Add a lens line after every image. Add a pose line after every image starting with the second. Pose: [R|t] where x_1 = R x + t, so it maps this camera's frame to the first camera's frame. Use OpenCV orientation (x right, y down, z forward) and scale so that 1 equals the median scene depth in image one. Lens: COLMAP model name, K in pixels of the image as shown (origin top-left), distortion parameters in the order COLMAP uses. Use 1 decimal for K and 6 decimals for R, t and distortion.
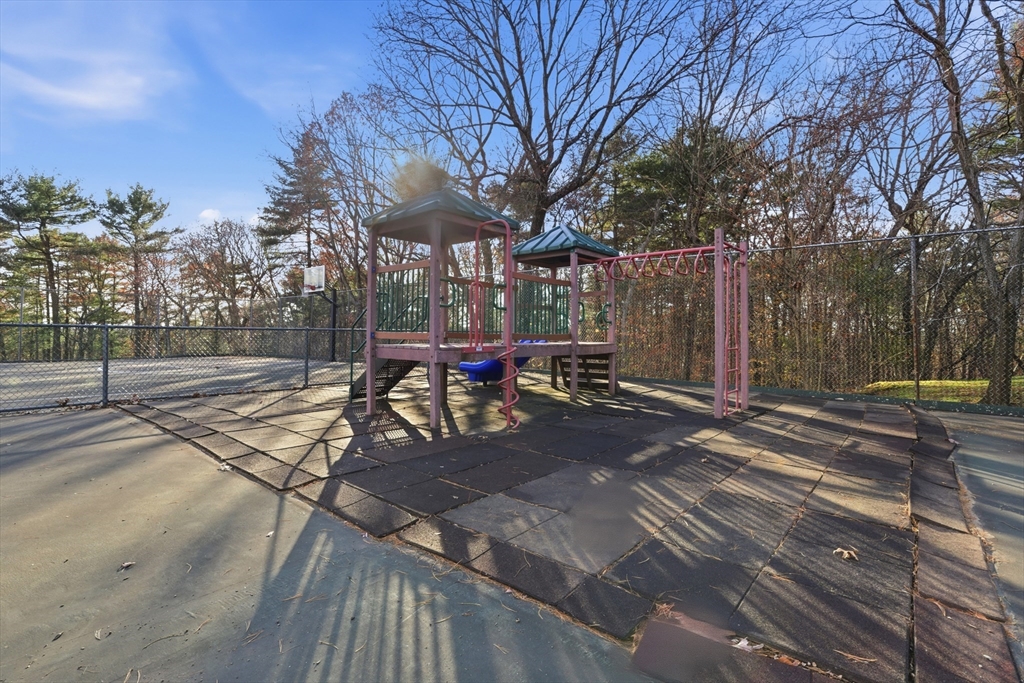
lens RADIAL K [[472.2, 0, 505.7], [0, 472.2, 327.1], [0, 0, 1]] dist [-0.001197, 0.000093]
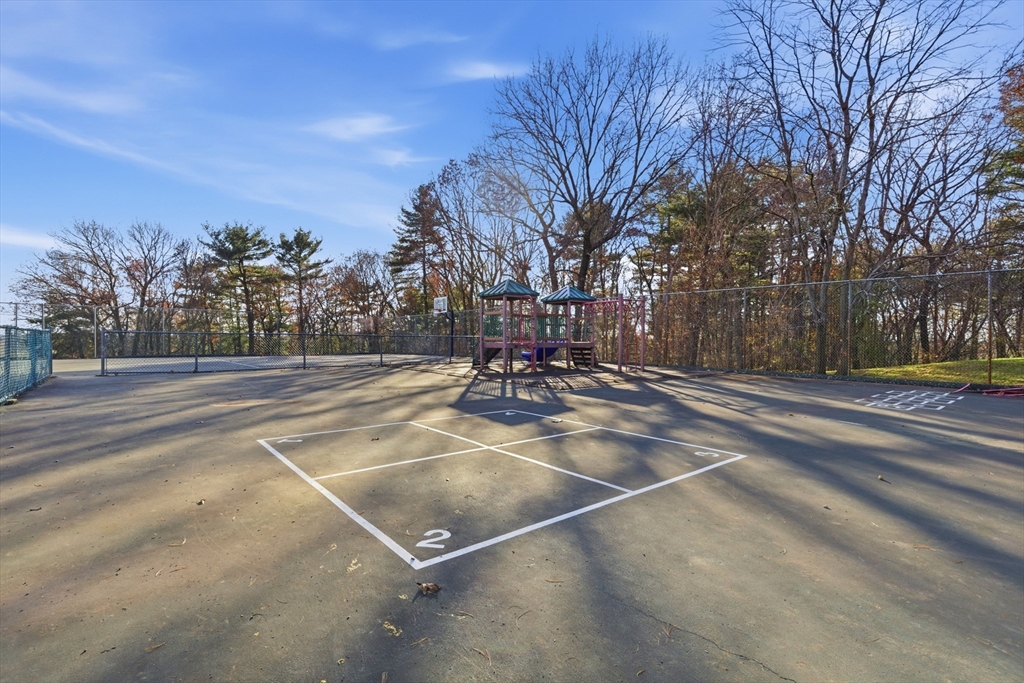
lens RADIAL K [[474.7, 0, 507.7], [0, 474.7, 336.9], [0, 0, 1]] dist [0.000277, -0.000082]
pose [[0.982303, -0.004278, -0.187248, 0.051429], [0.005863, 0.999952, 0.007913, -0.001637], [0.187205, -0.008871, 0.982281, -0.231308]]
